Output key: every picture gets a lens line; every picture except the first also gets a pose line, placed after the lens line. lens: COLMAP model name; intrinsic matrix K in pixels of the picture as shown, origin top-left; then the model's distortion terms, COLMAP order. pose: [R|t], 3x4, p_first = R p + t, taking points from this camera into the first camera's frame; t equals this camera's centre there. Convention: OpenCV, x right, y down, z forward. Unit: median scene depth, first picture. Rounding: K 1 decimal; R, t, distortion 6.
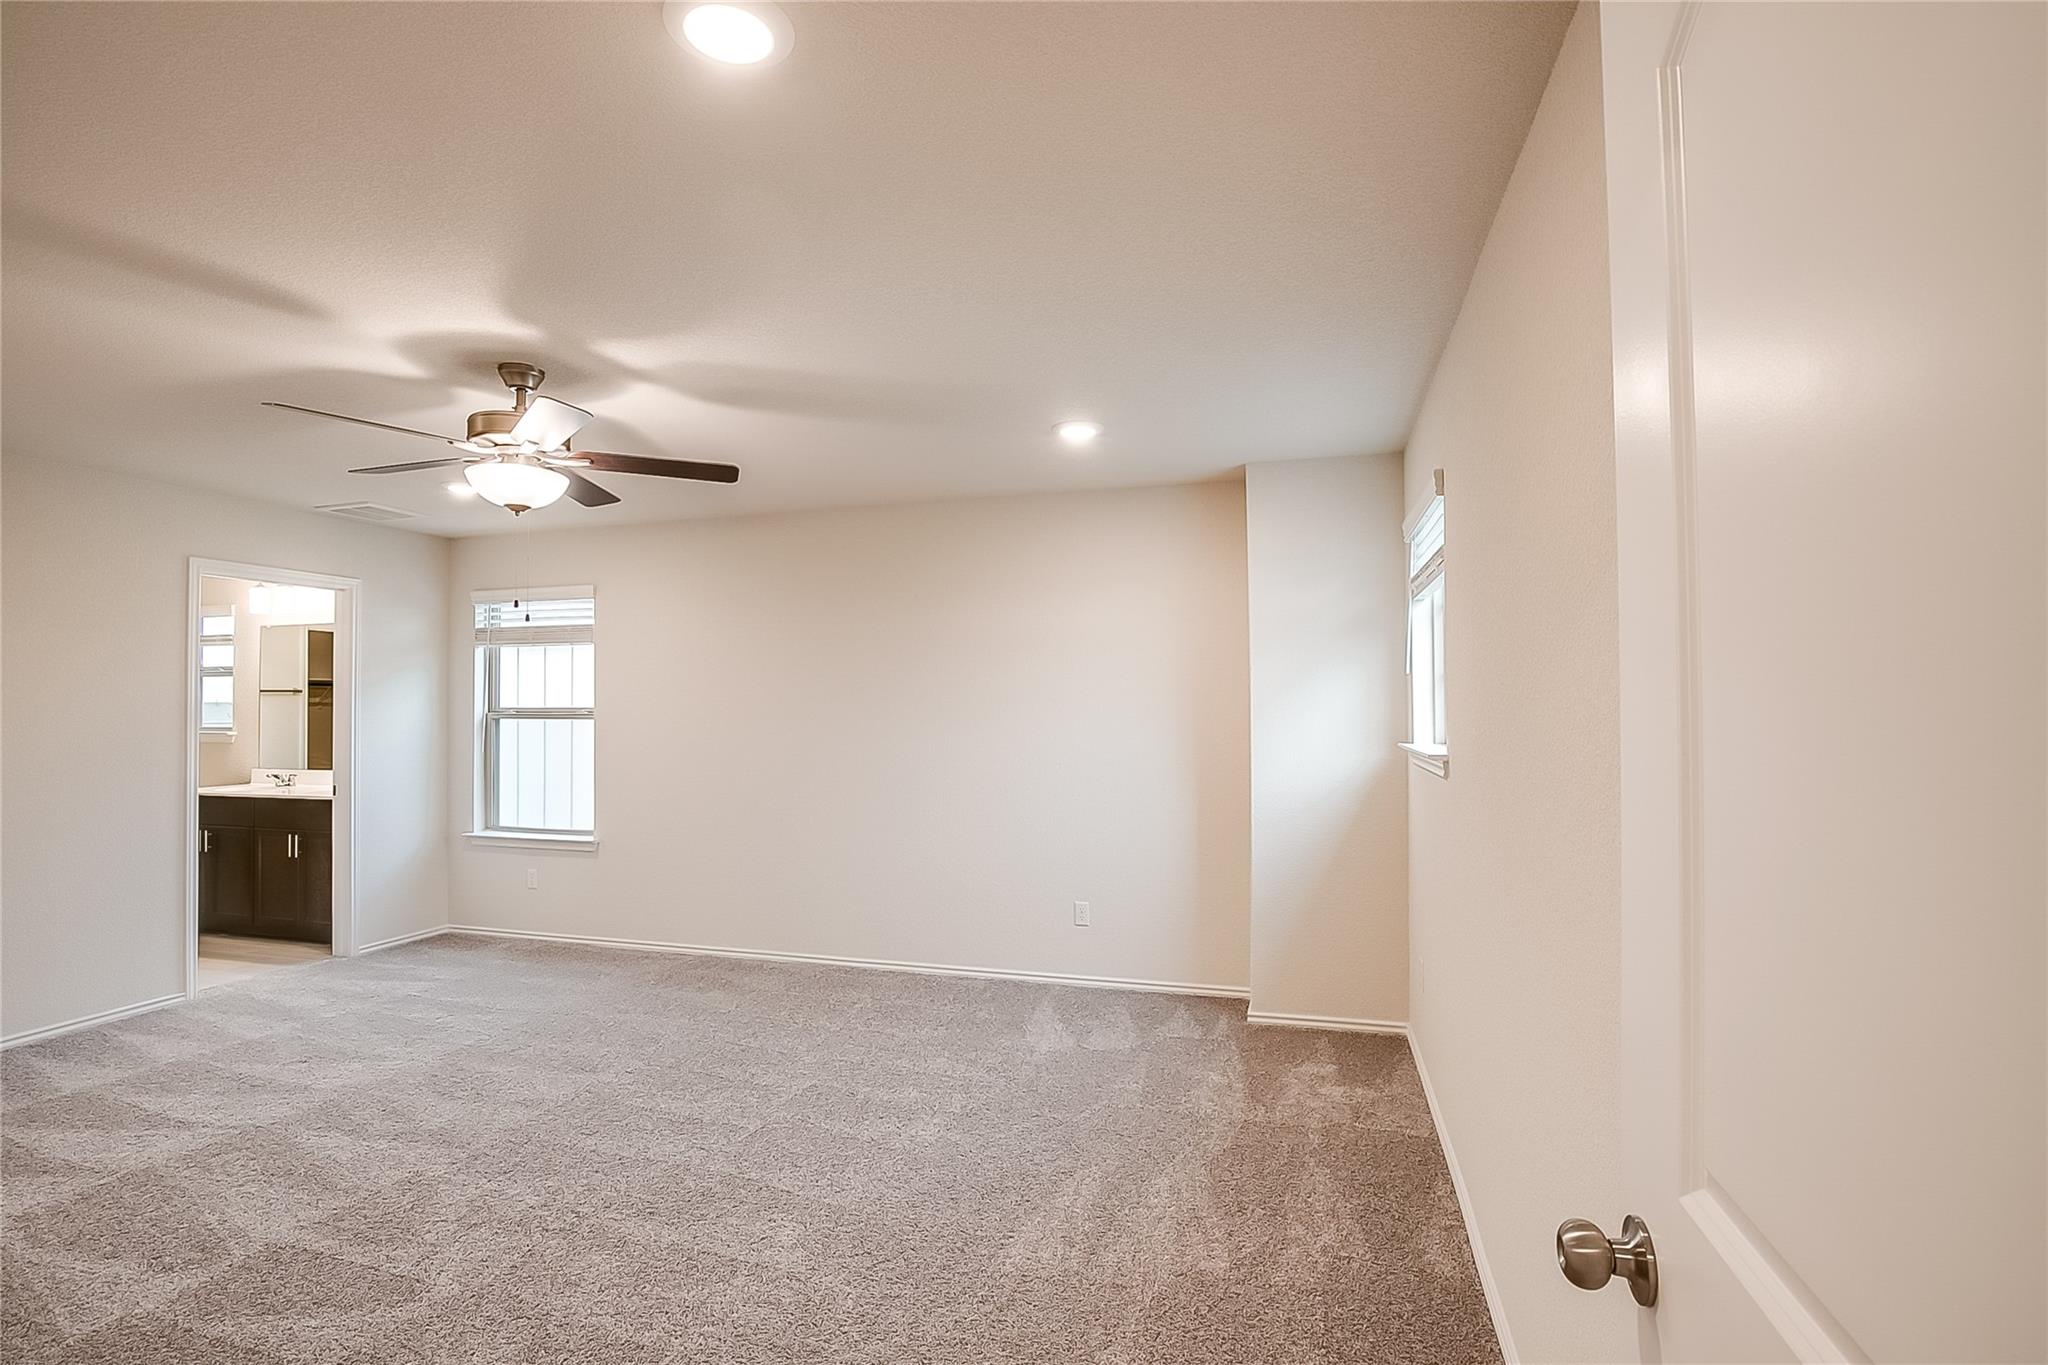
lens RADIAL K [[947.2, 0, 1022.8], [0, 947.2, 687.5], [0, 0, 1]] dist [-0.029006, 0.003917]
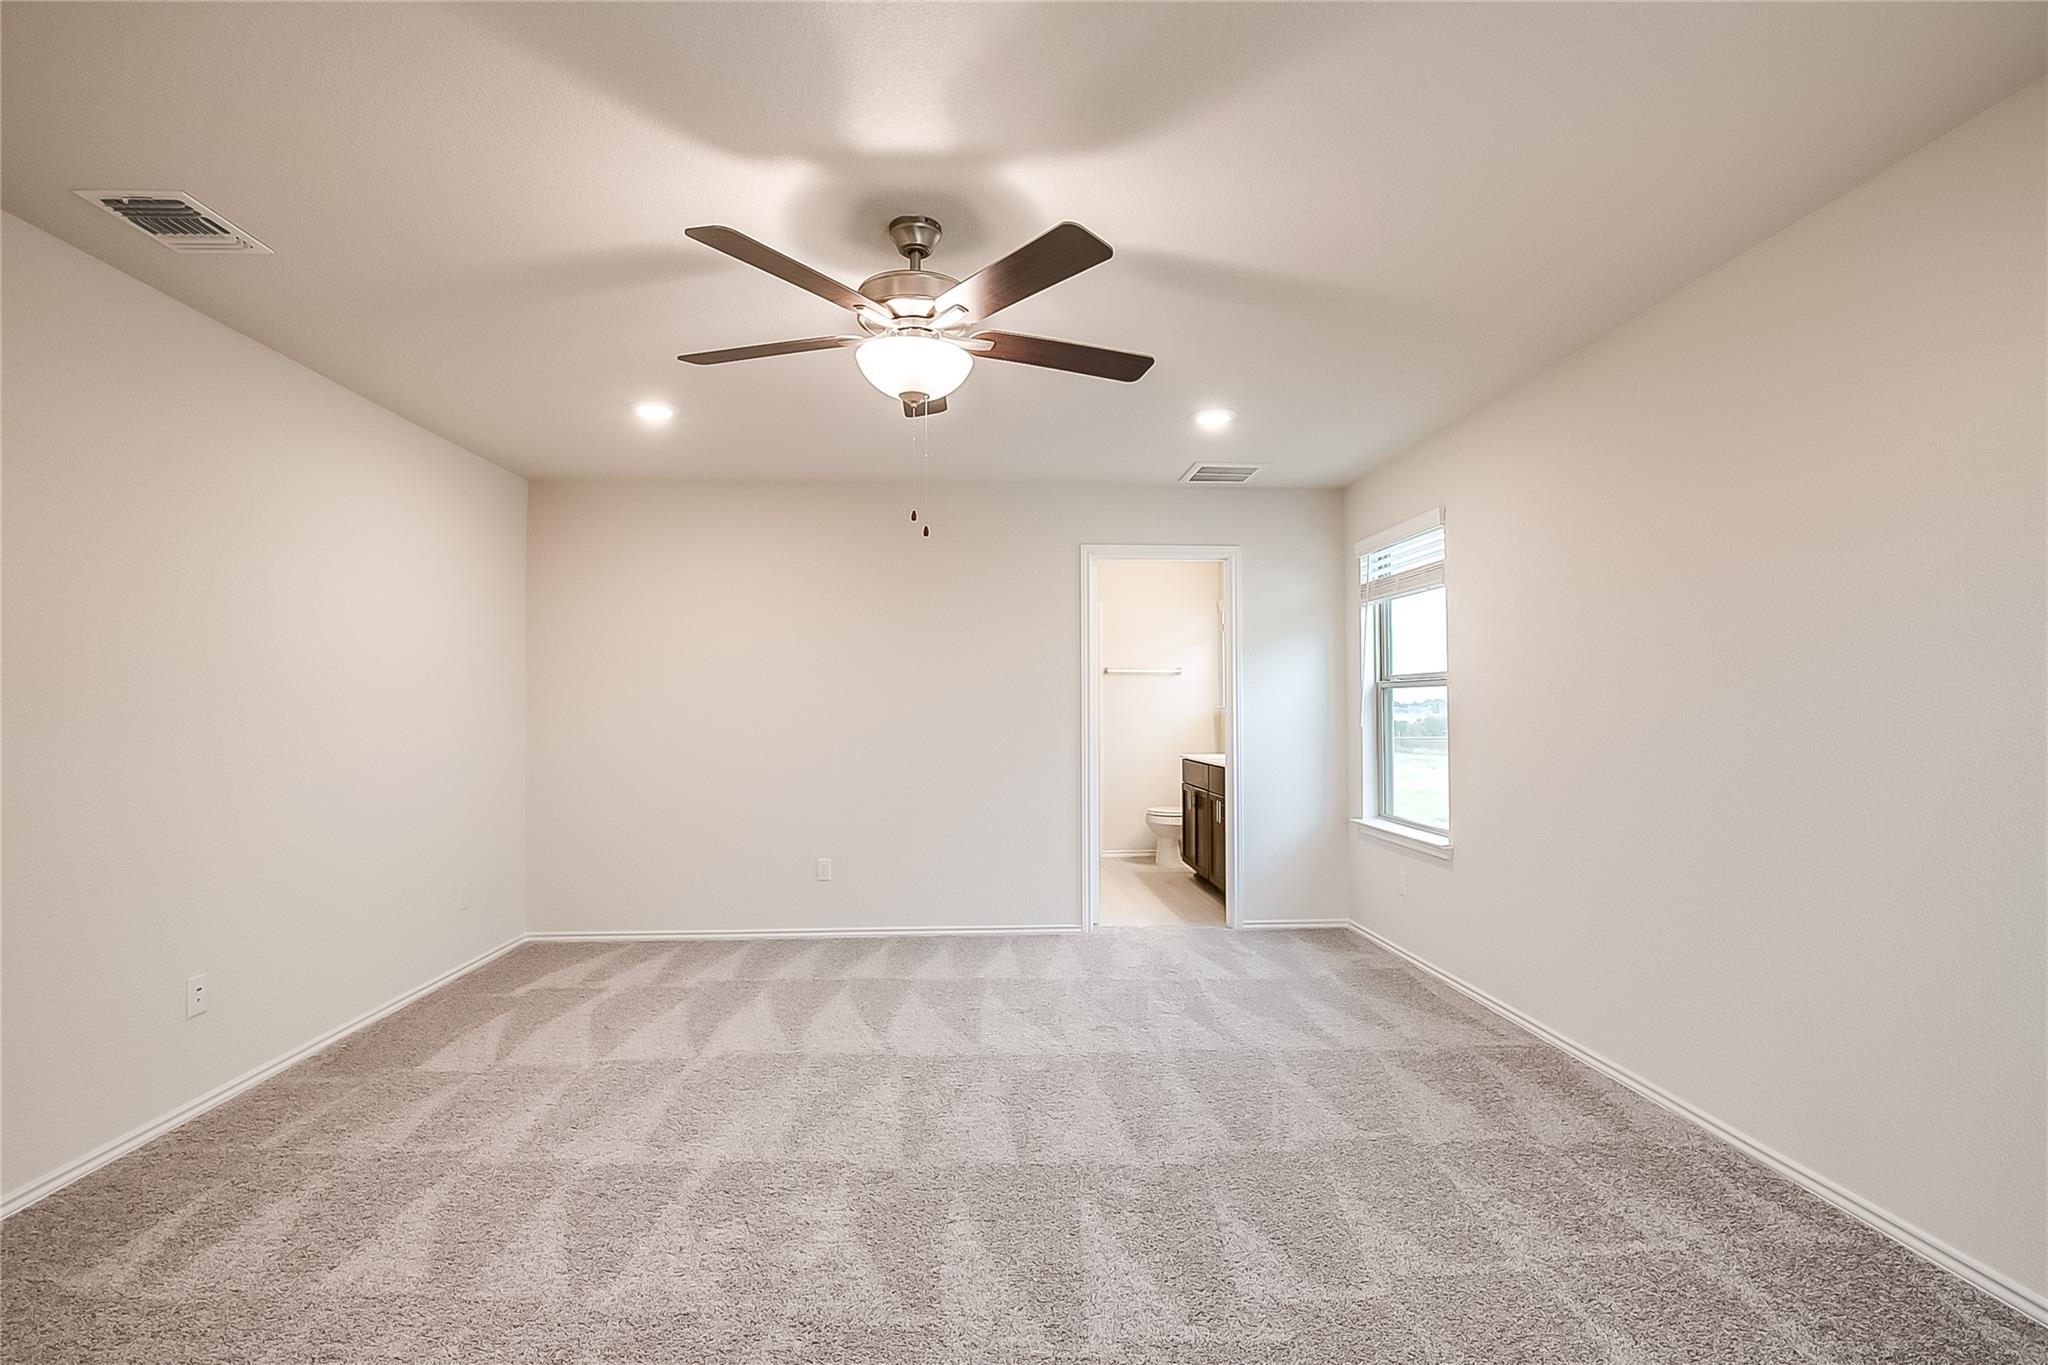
lens RADIAL K [[947.2, 0, 1021.8], [0, 947.2, 687.7], [0, 0, 1]] dist [-0.029006, 0.003917]
pose [[0.345668, -0.014273, -0.938248, 0.171691], [0.019211, 0.999782, -0.008131, 0.045151], [0.938160, -0.015214, 0.345867, 0.538261]]
